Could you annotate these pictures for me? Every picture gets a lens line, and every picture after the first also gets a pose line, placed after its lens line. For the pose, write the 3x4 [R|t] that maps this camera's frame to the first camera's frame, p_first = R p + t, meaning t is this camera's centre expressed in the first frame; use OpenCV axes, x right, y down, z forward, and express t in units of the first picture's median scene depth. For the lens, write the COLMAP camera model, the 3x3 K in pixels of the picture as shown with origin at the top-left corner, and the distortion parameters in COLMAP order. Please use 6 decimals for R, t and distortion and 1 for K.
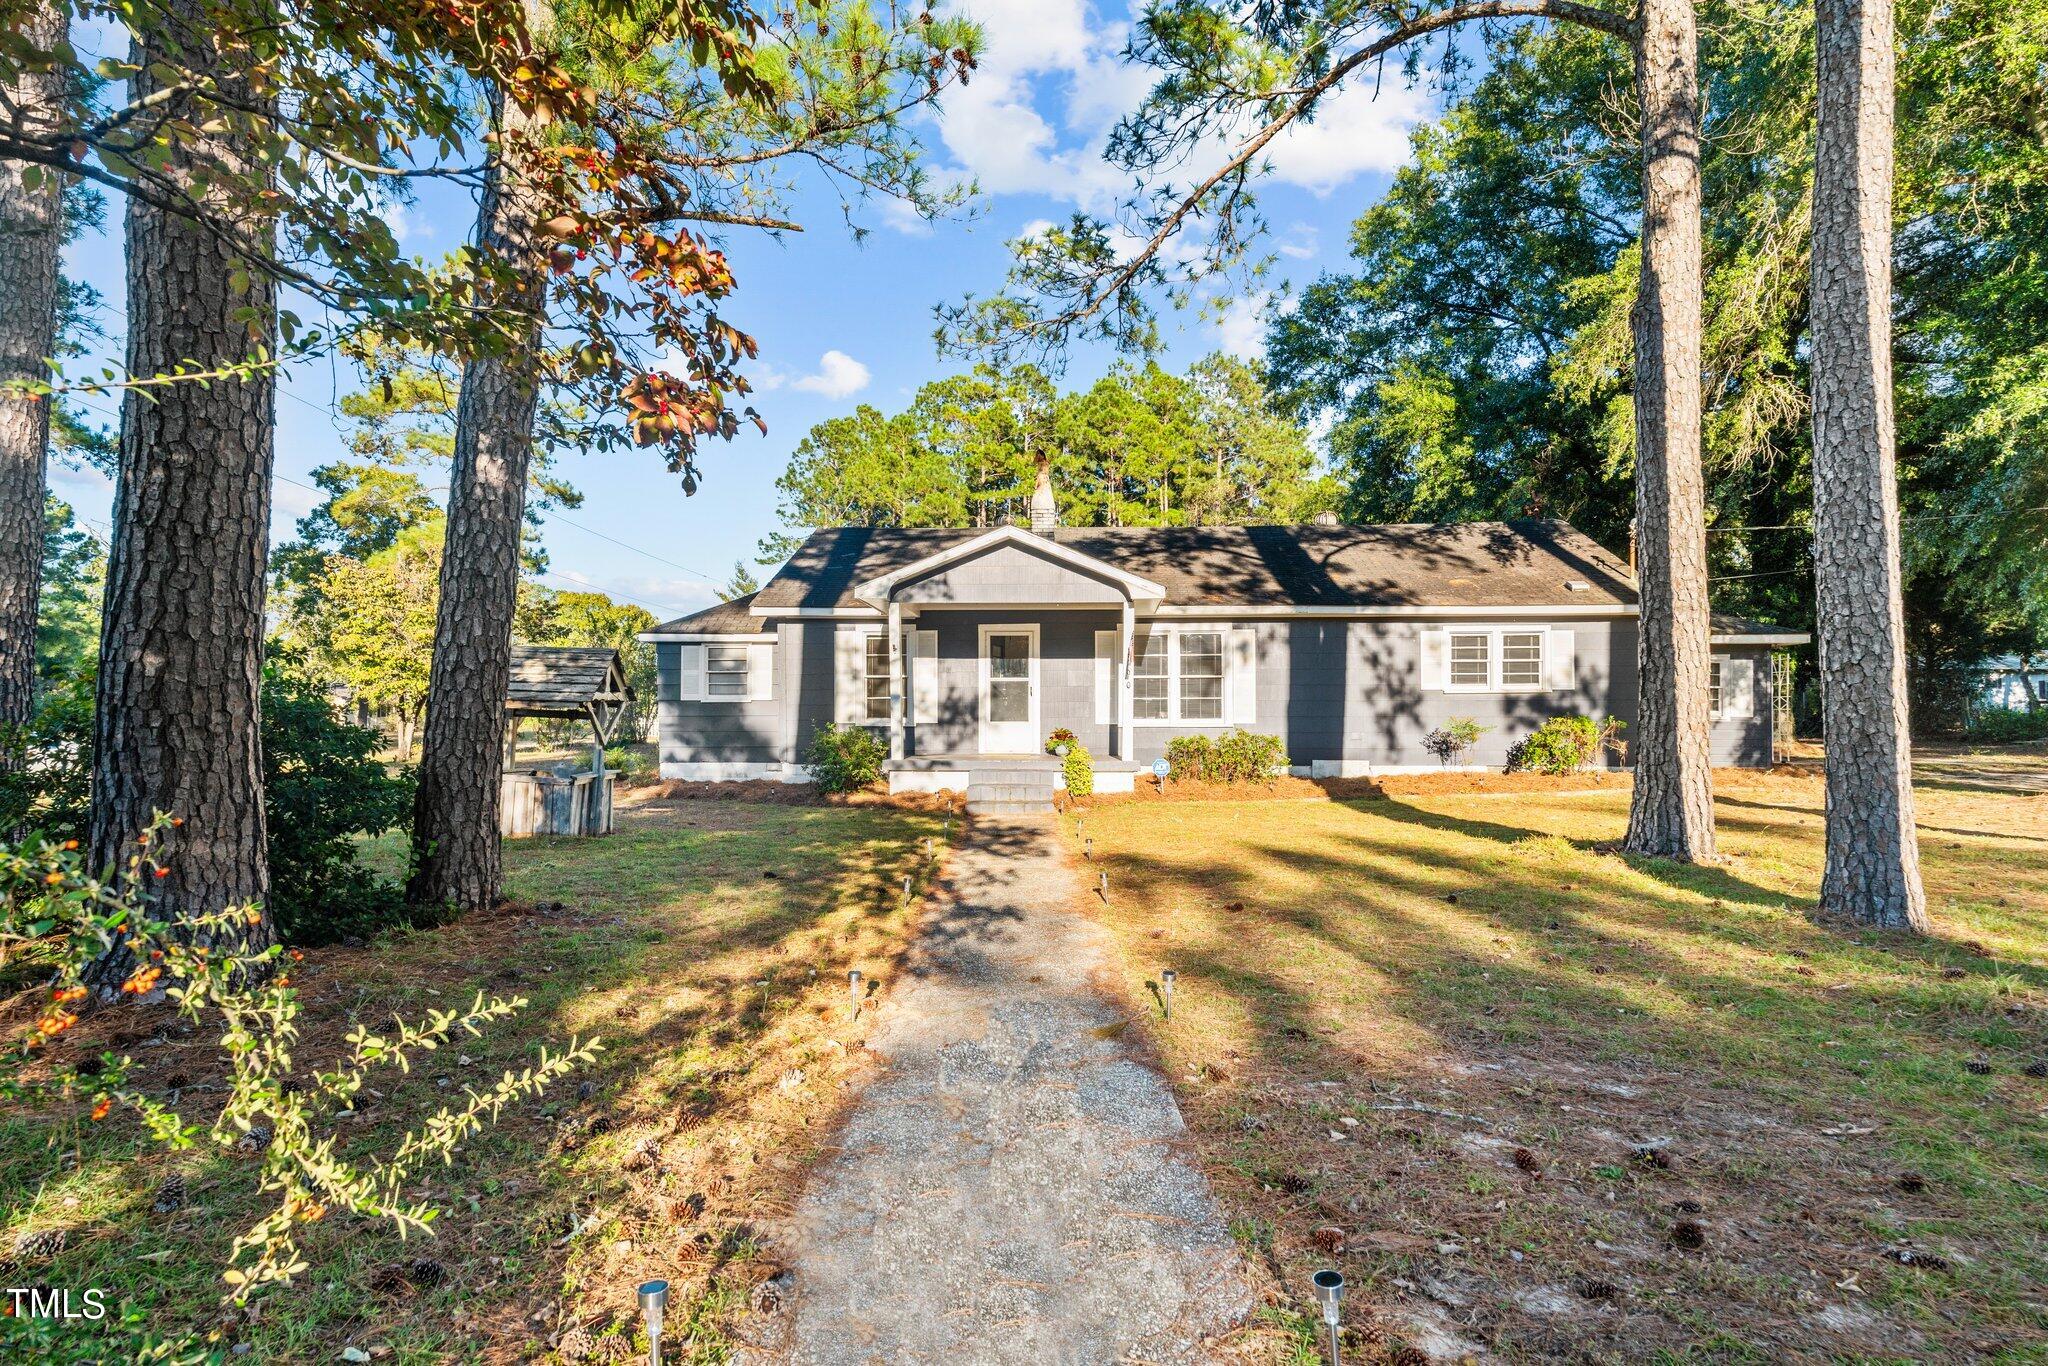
lens RADIAL K [[1142.8, 0, 1024.0], [0, 1142.8, 683.0], [0, 0, 1]] dist [-0.038953, 0.033555]
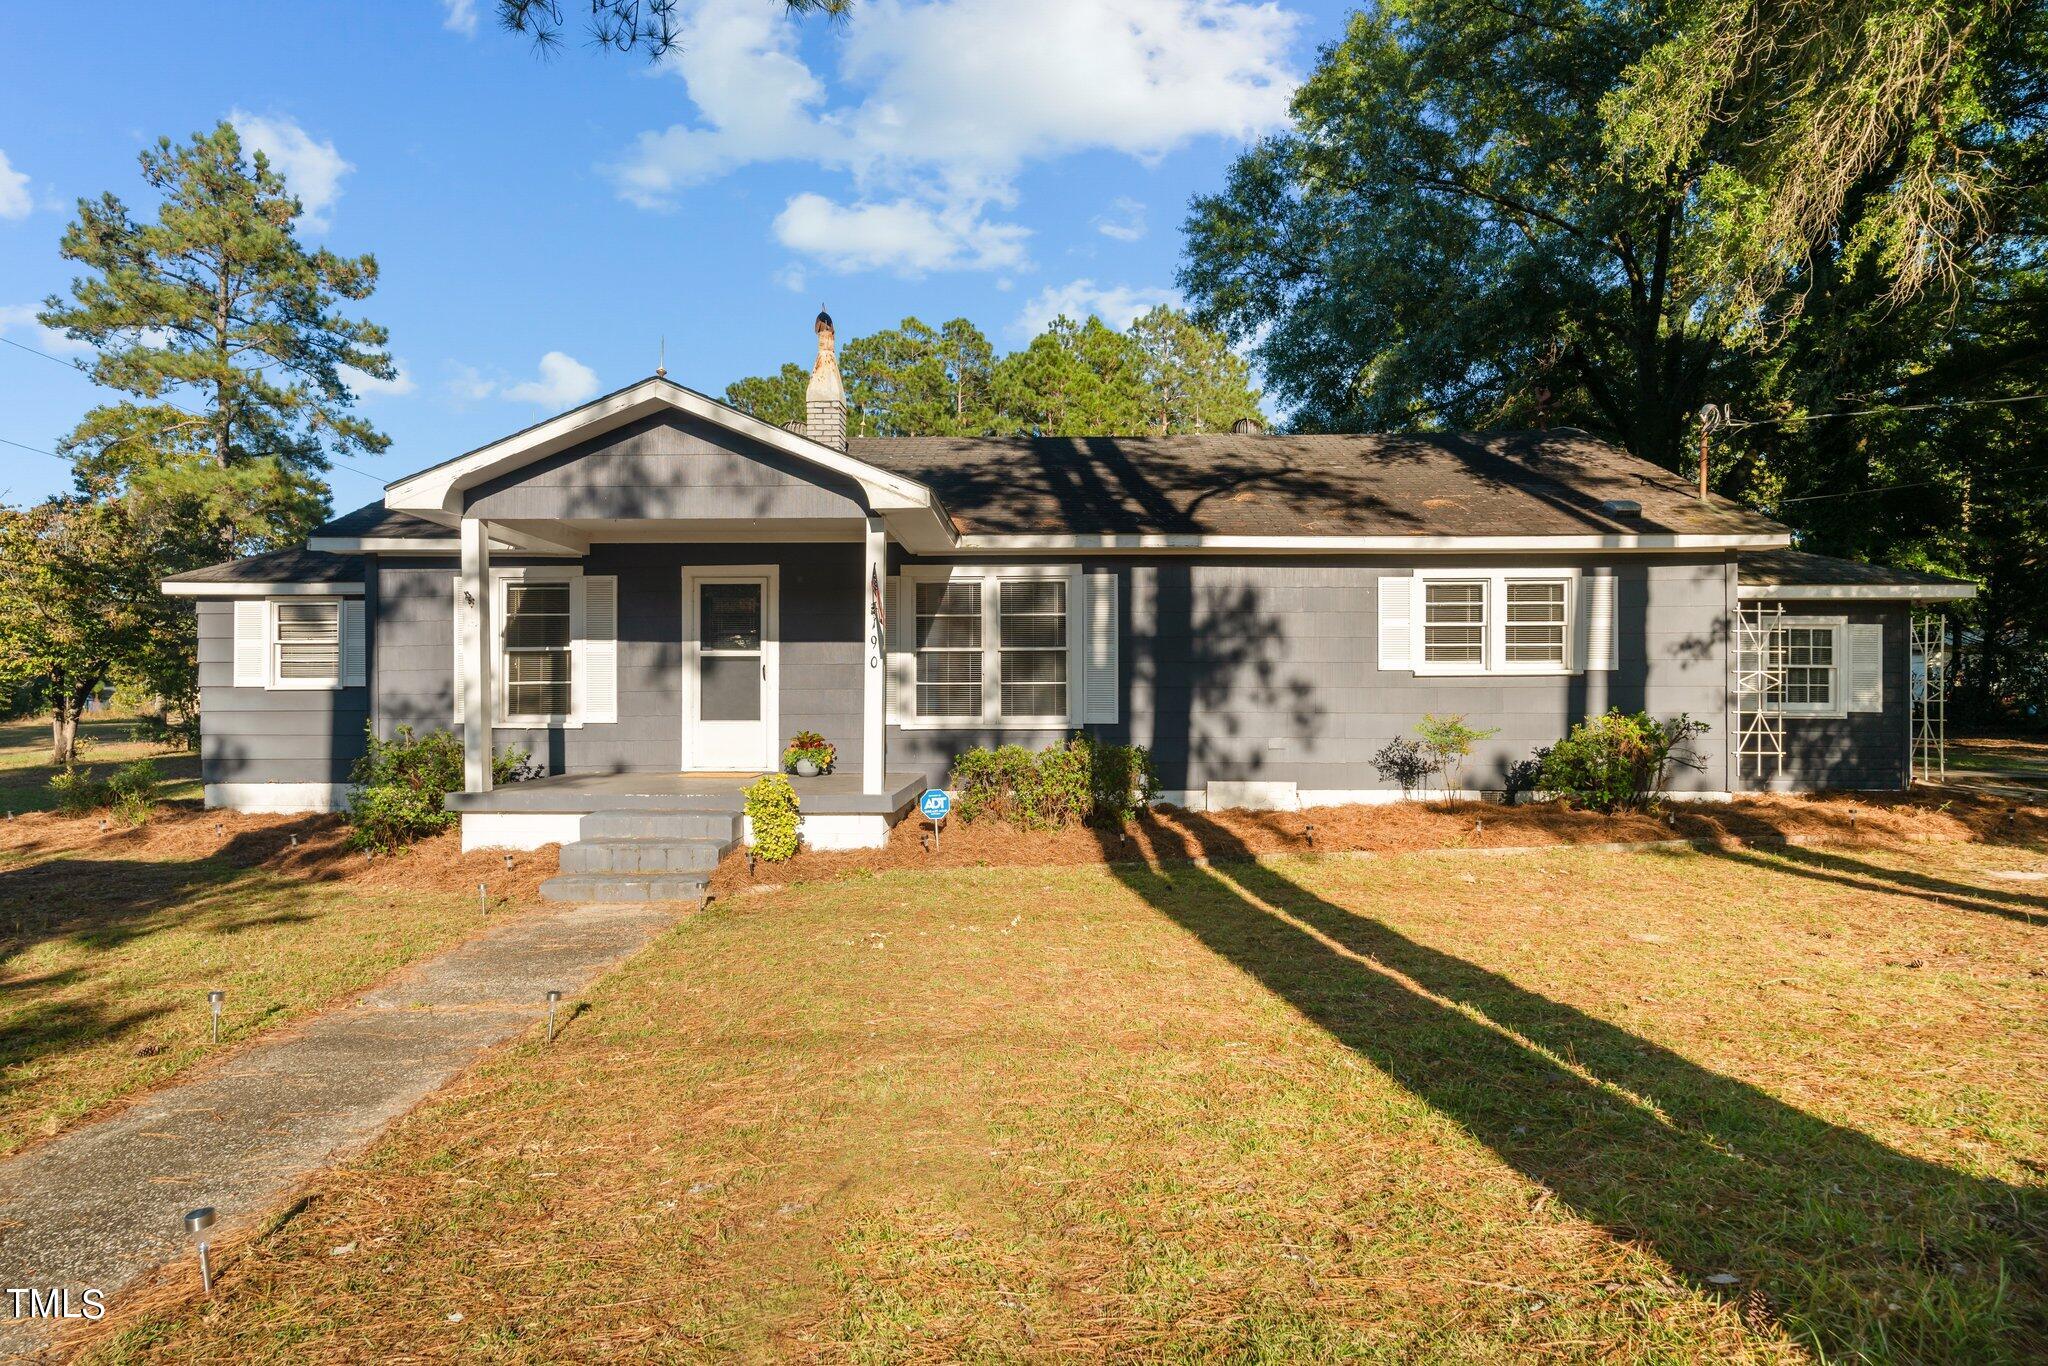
lens RADIAL K [[1142.8, 0, 1024.0], [0, 1142.8, 683.0], [0, 0, 1]] dist [-0.038953, 0.033555]
pose [[0.999392, -0.000024, 0.034877, 0.072823], [-0.000598, 0.999841, 0.017840, 0.001128], [-0.034872, -0.017850, 0.999232, 0.209383]]
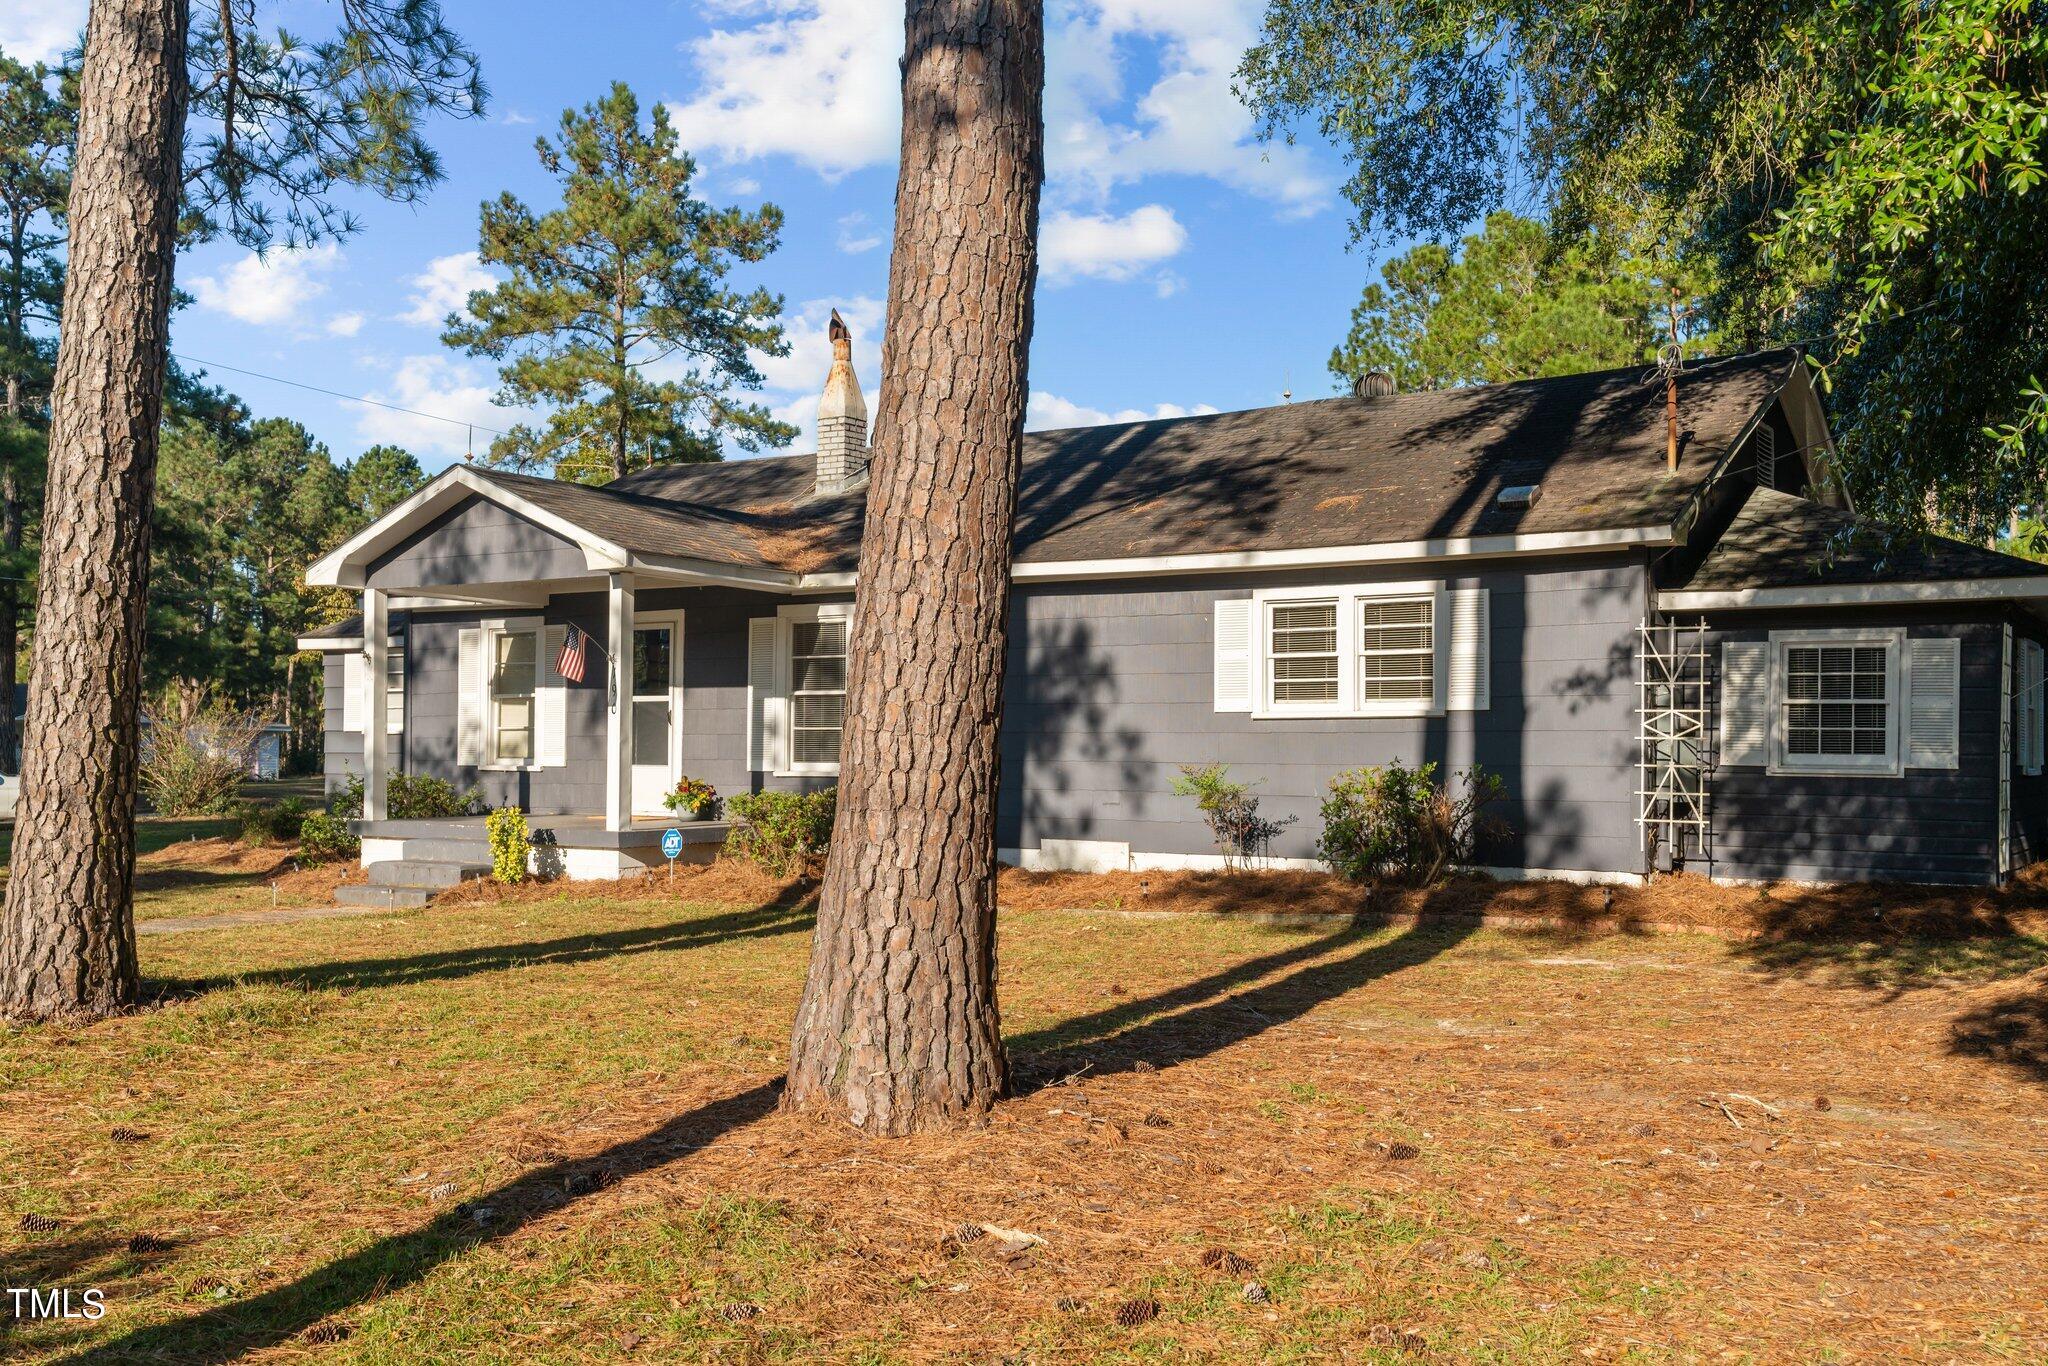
lens RADIAL K [[1925.8, 0, 1024.0], [0, 1925.8, 683.0], [0, 0, 1]] dist [0.007756, 0.000514]
pose [[0.875681, -0.013764, -0.482694, 0.391490], [0.010658, 0.999901, -0.009177, -0.000076], [0.482772, 0.002892, 0.875741, 0.096735]]
